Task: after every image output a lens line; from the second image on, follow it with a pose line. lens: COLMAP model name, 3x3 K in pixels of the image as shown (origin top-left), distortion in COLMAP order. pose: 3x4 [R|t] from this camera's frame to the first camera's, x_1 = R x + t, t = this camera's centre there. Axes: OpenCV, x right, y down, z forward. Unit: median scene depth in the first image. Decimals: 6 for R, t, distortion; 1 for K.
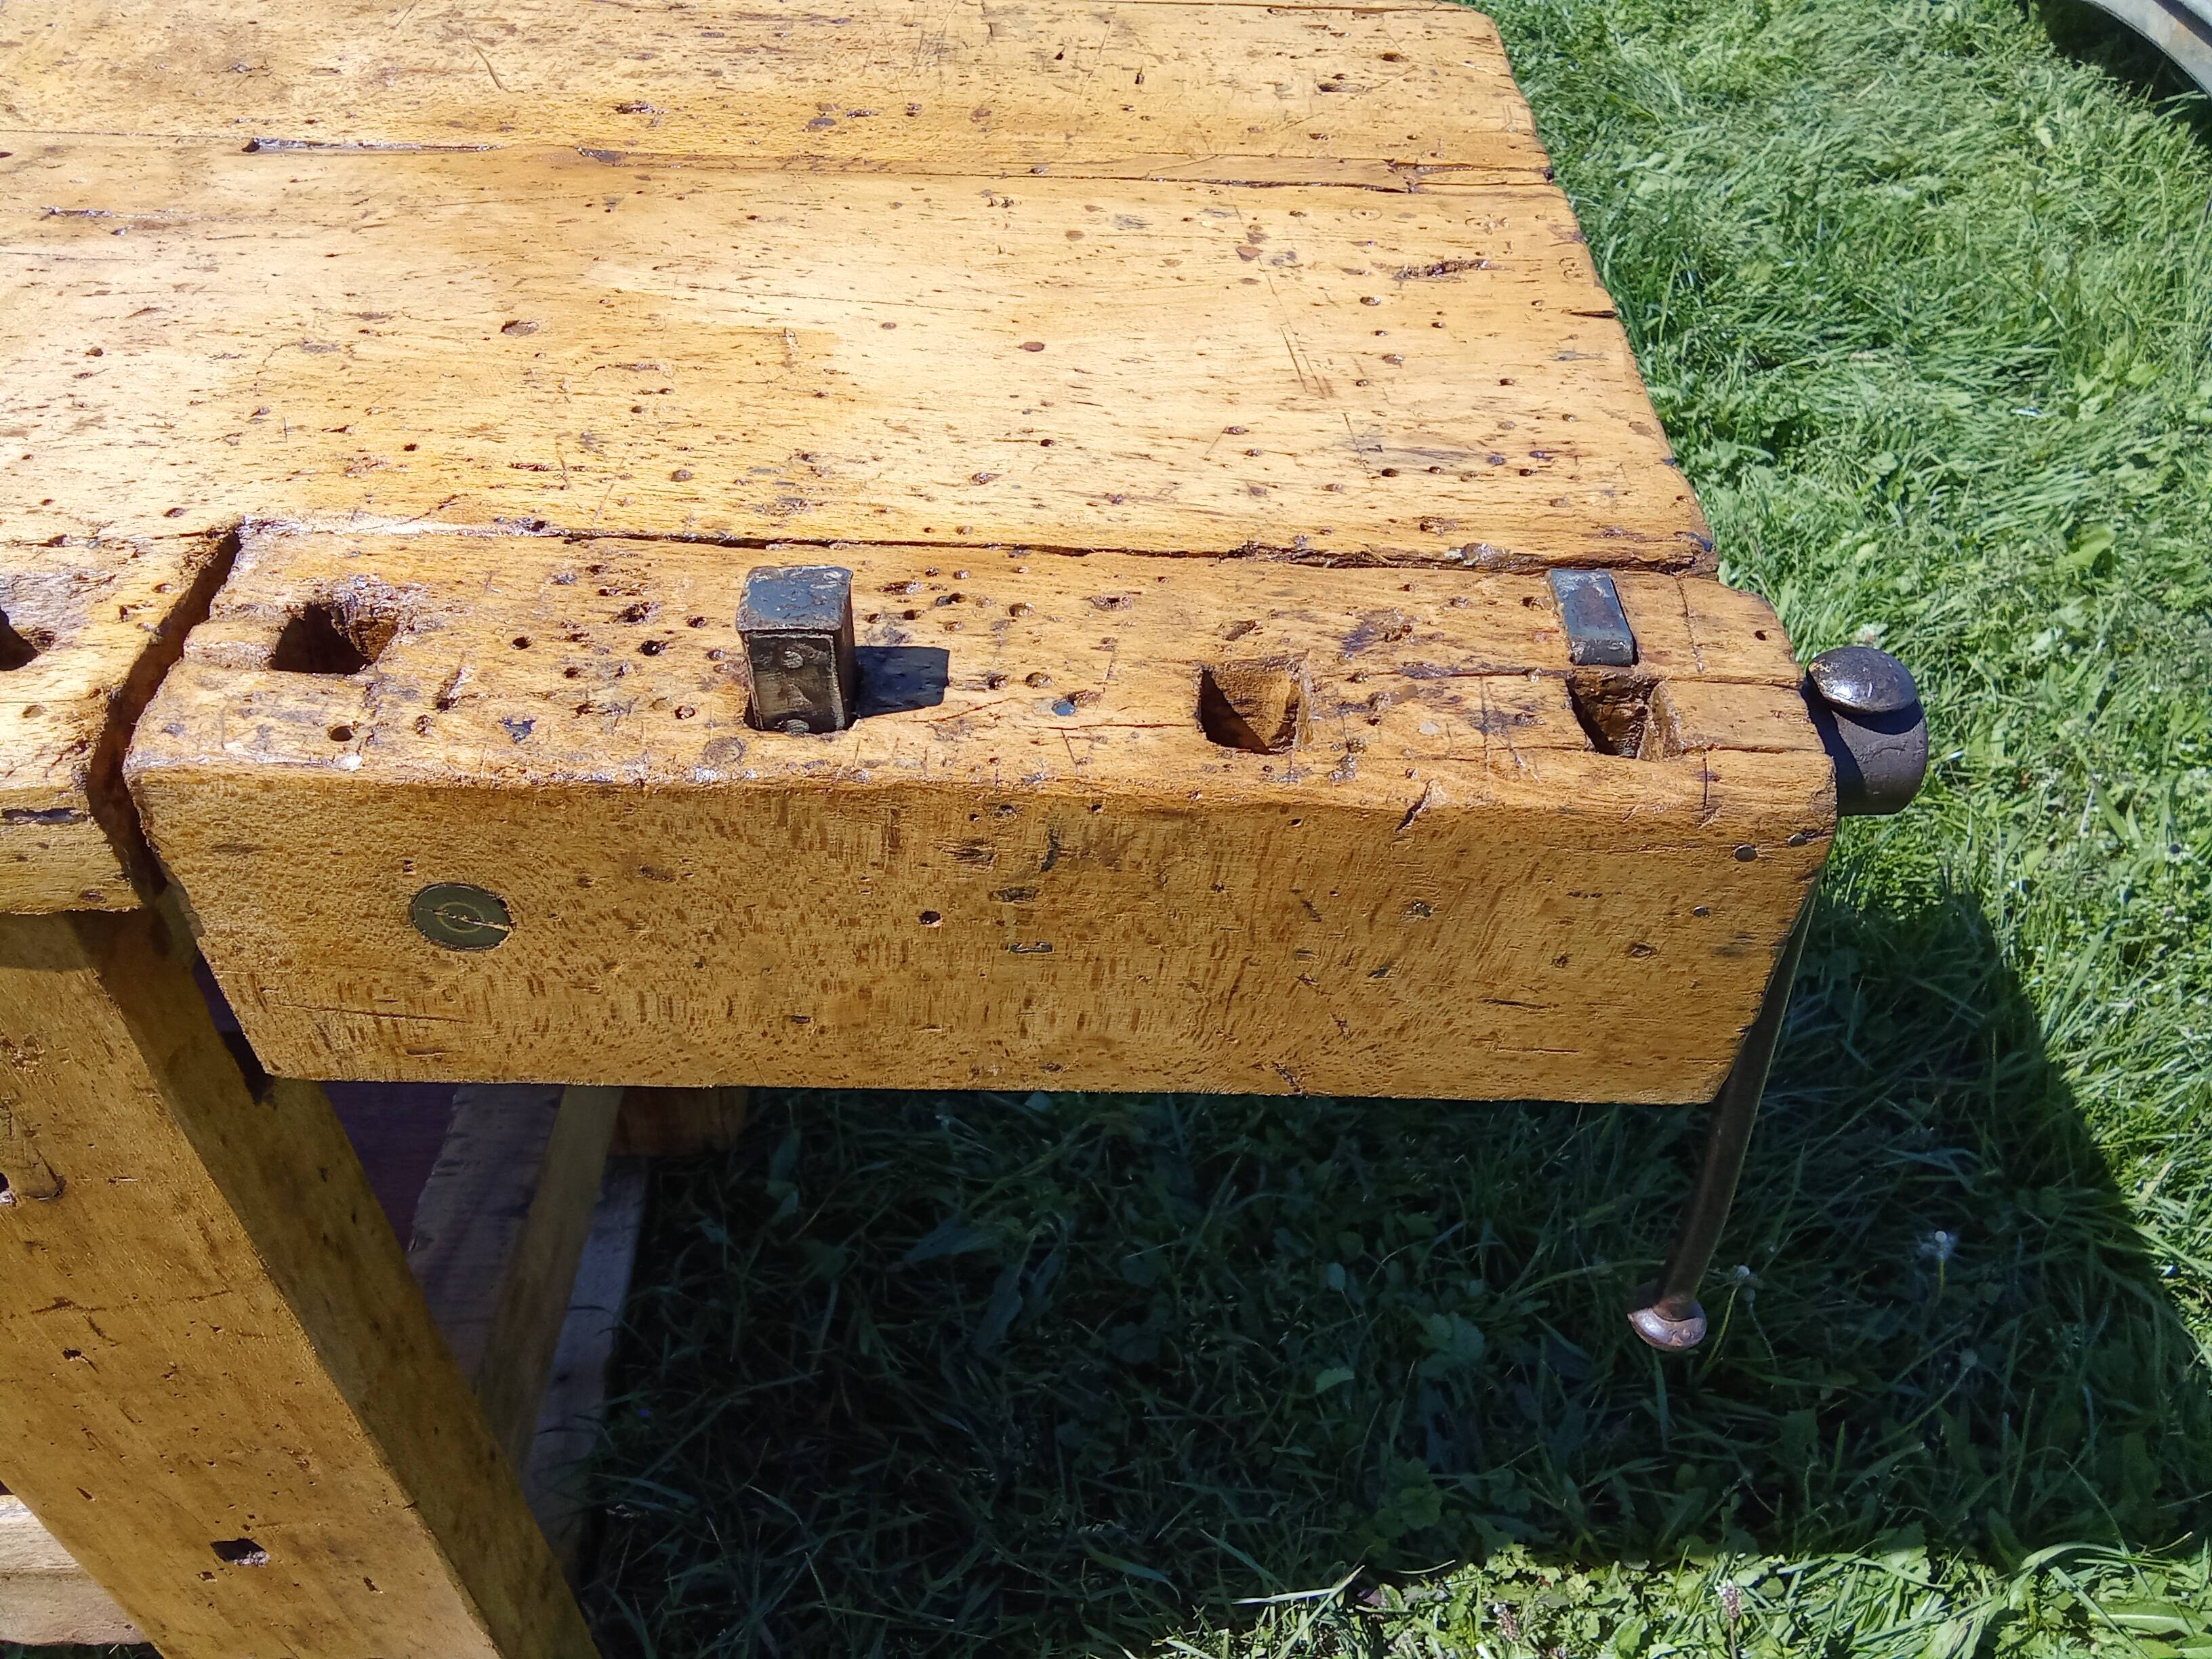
lens RADIAL K [[1737.3, 0, 1067.6], [0, 1737.3, 860.7], [0, 0, 1]] dist [0.048966, -0.076832]
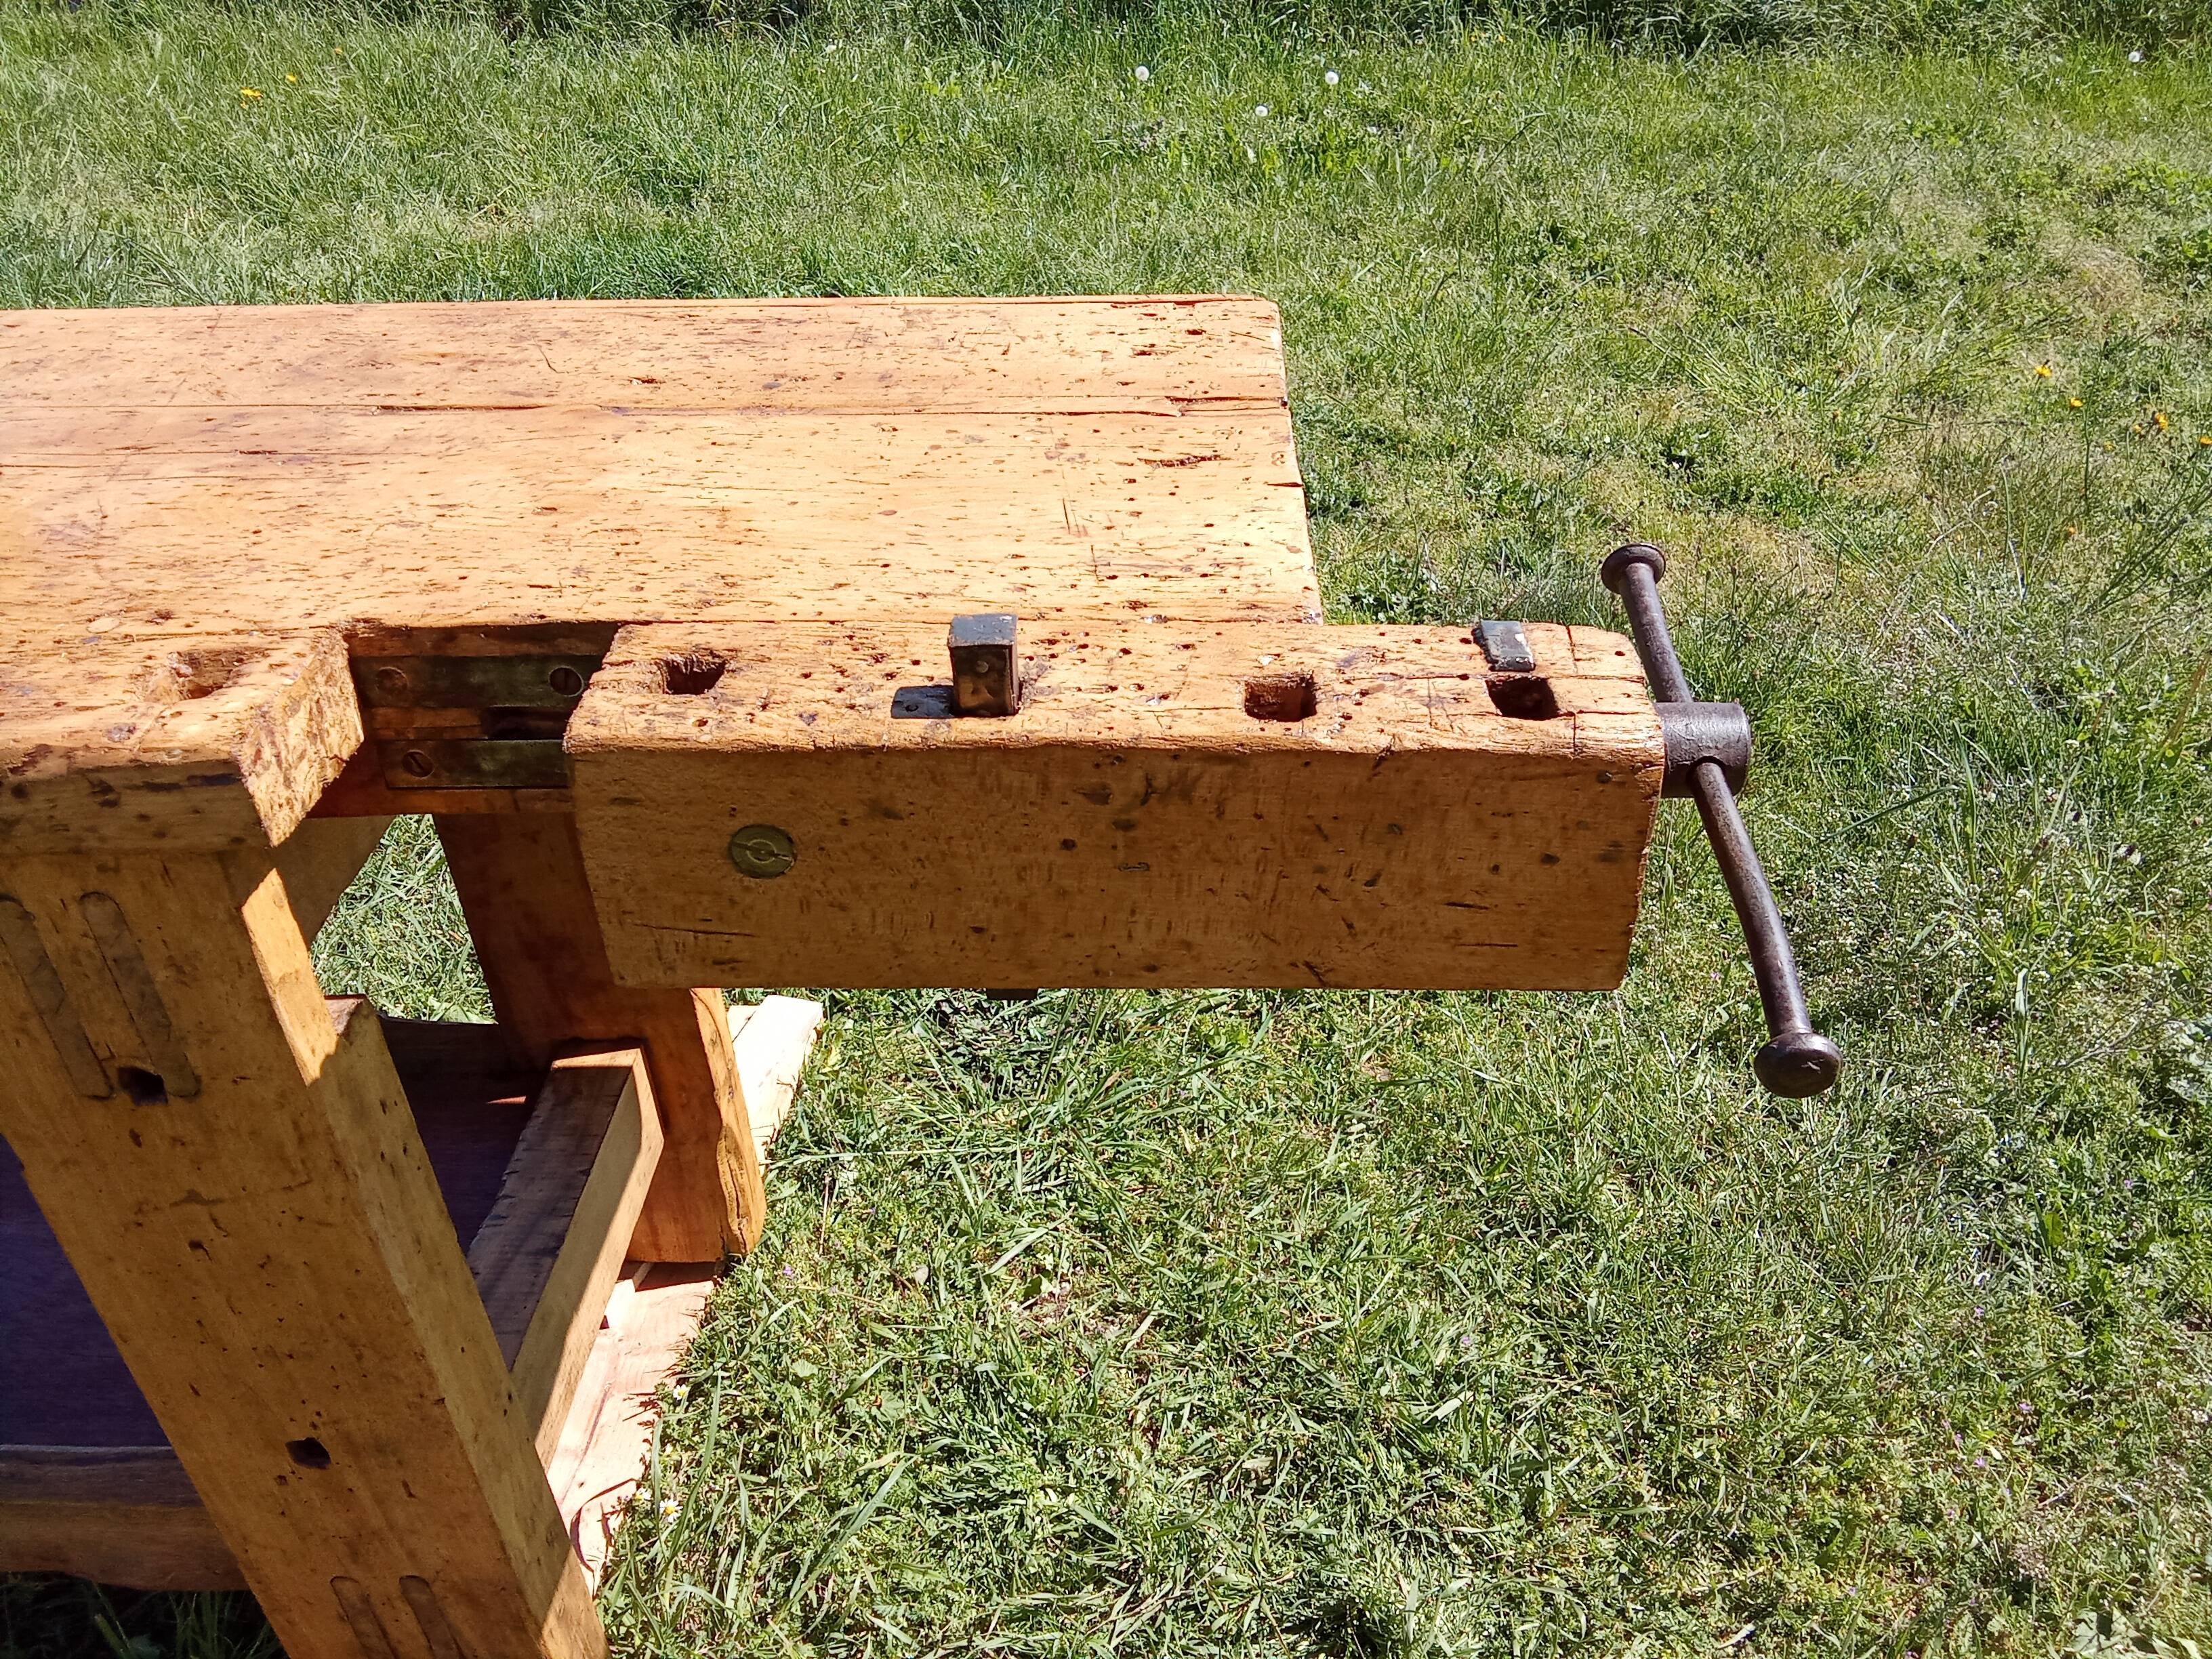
lens RADIAL K [[1737.3, 0, 1100.9], [0, 1737.3, 842.3], [0, 0, 1]] dist [0.048966, -0.076832]
pose [[0.998933, -0.023906, -0.039517, 0.199733], [0.016612, 0.984330, -0.175552, 0.228675], [0.043094, 0.174708, 0.983677, -0.370197]]
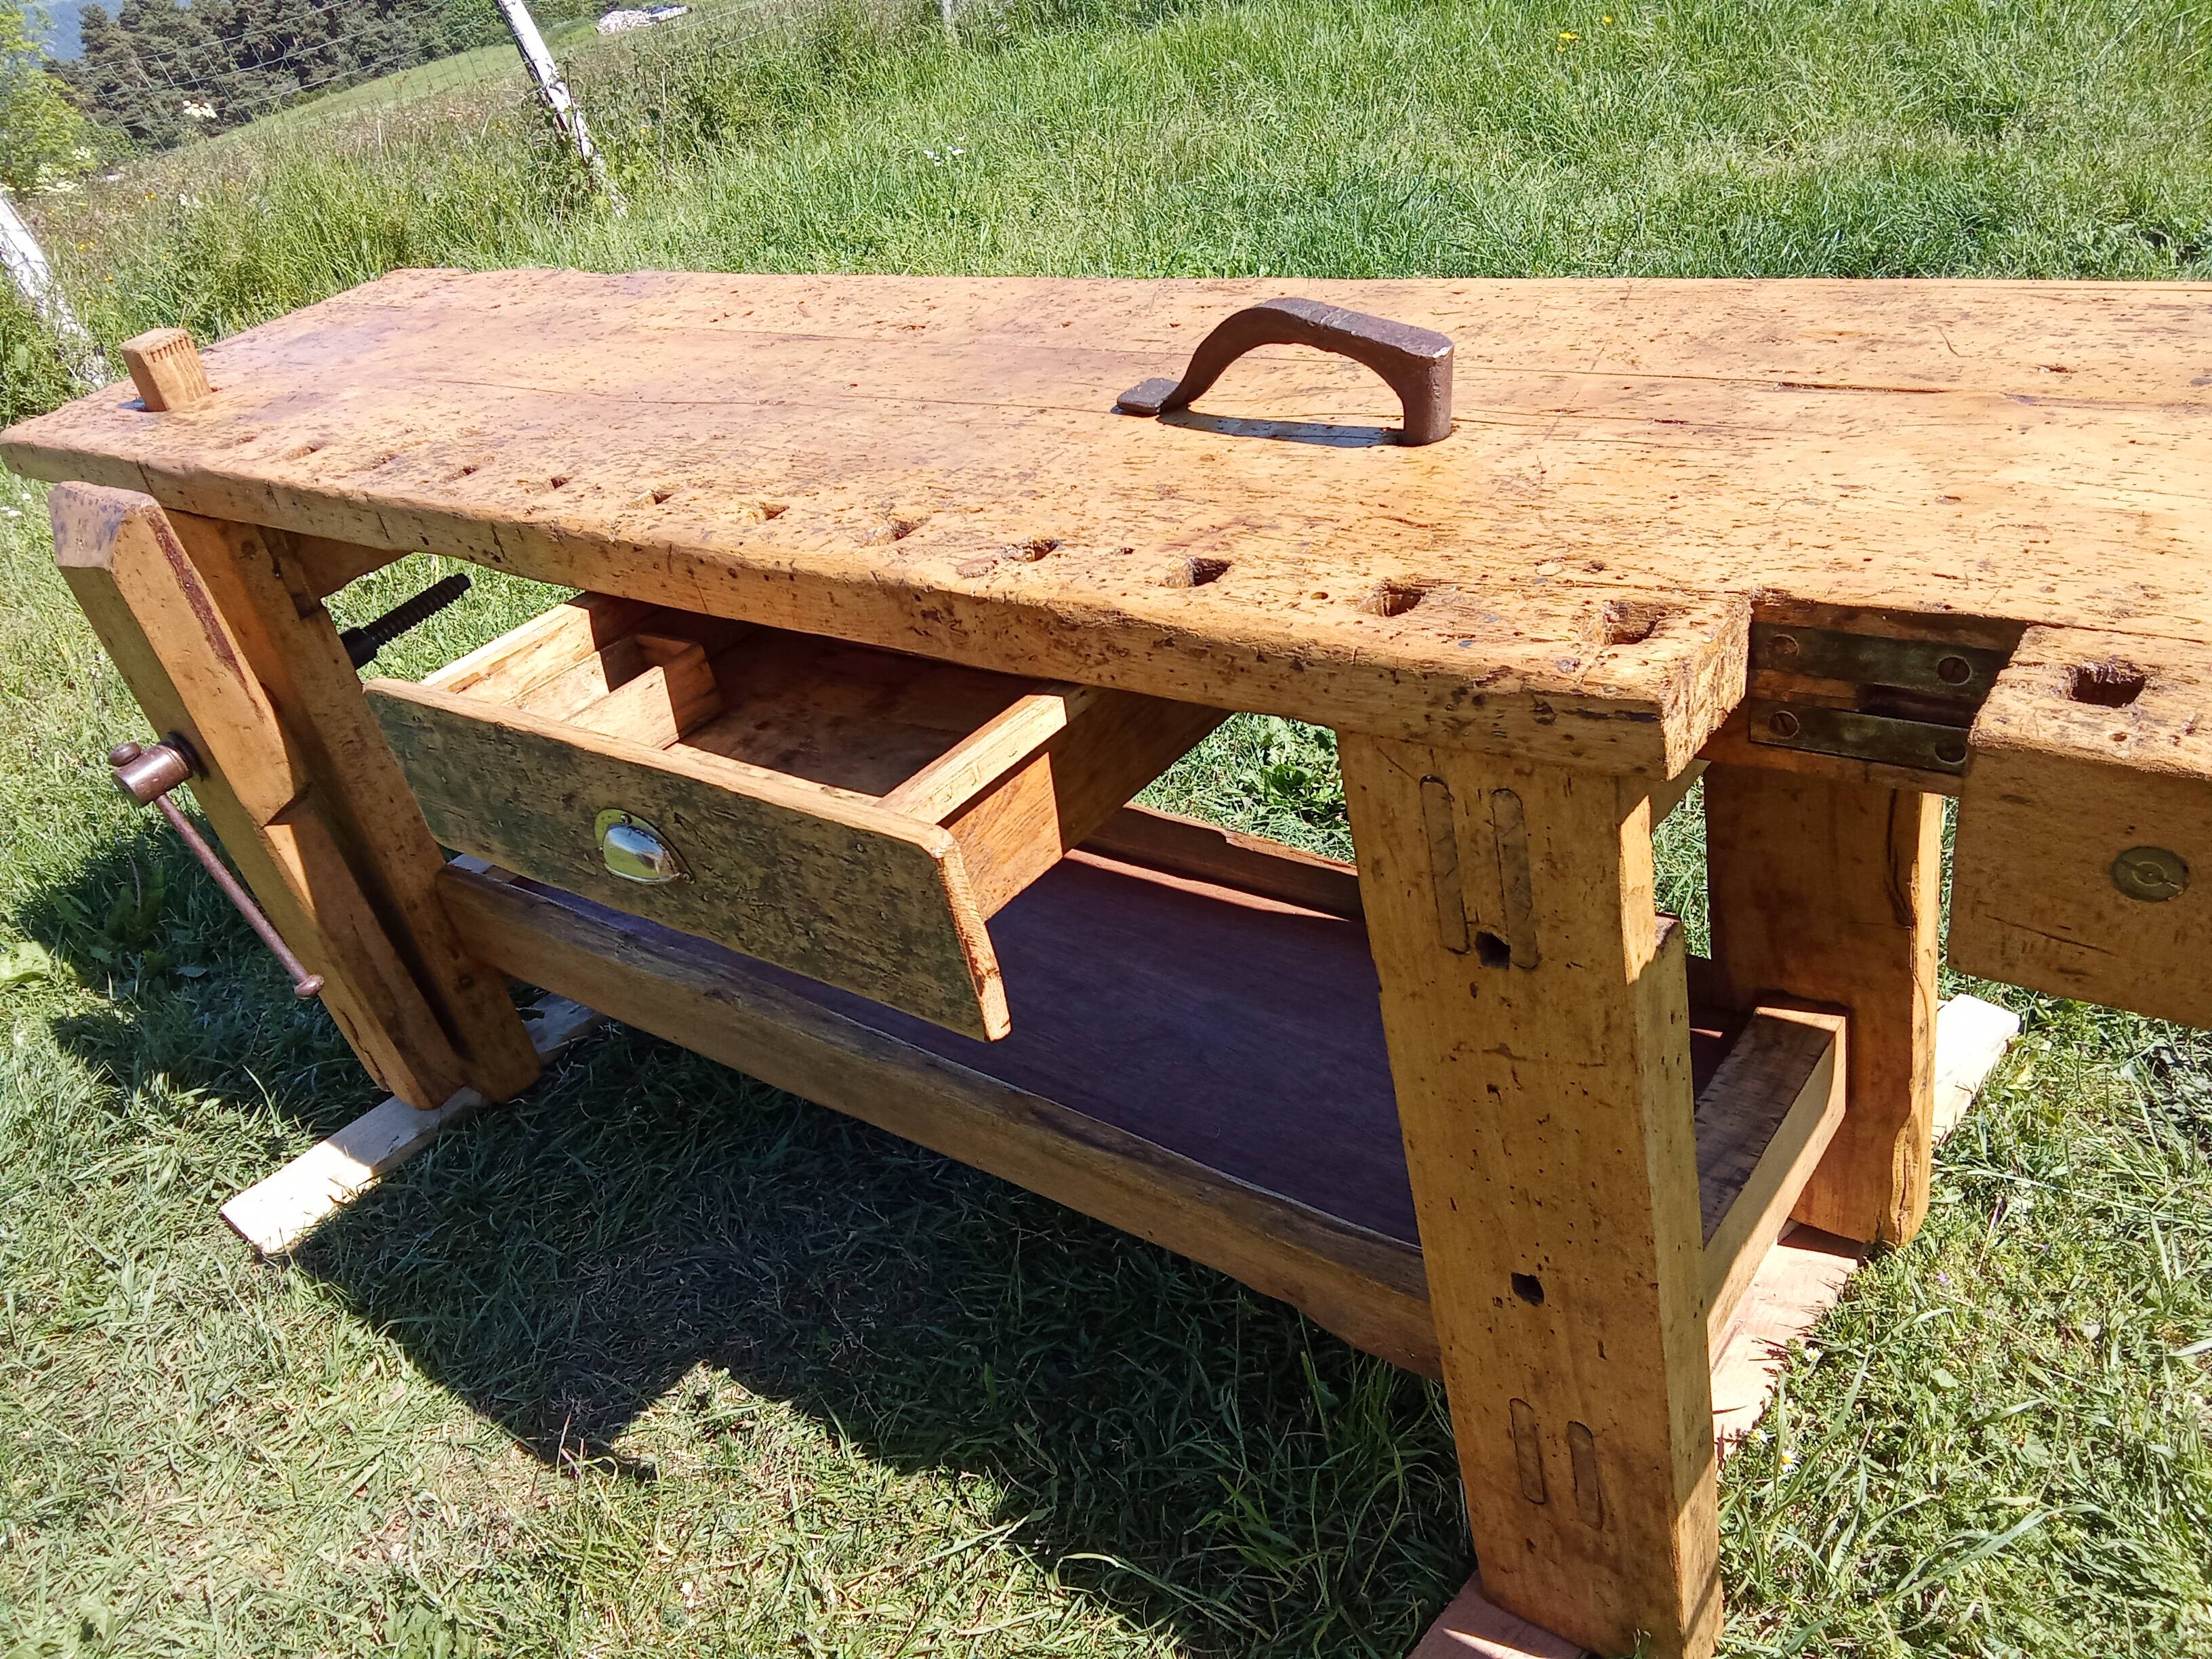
lens RADIAL K [[1737.3, 0, 1095.3], [0, 1737.3, 843.3], [0, 0, 1]] dist [0.048966, -0.076832]
pose [[0.780226, 0.178308, -0.599544, 0.074110], [-0.264853, 0.962518, -0.058412, 0.259593], [0.566657, 0.204366, 0.798207, -0.558637]]
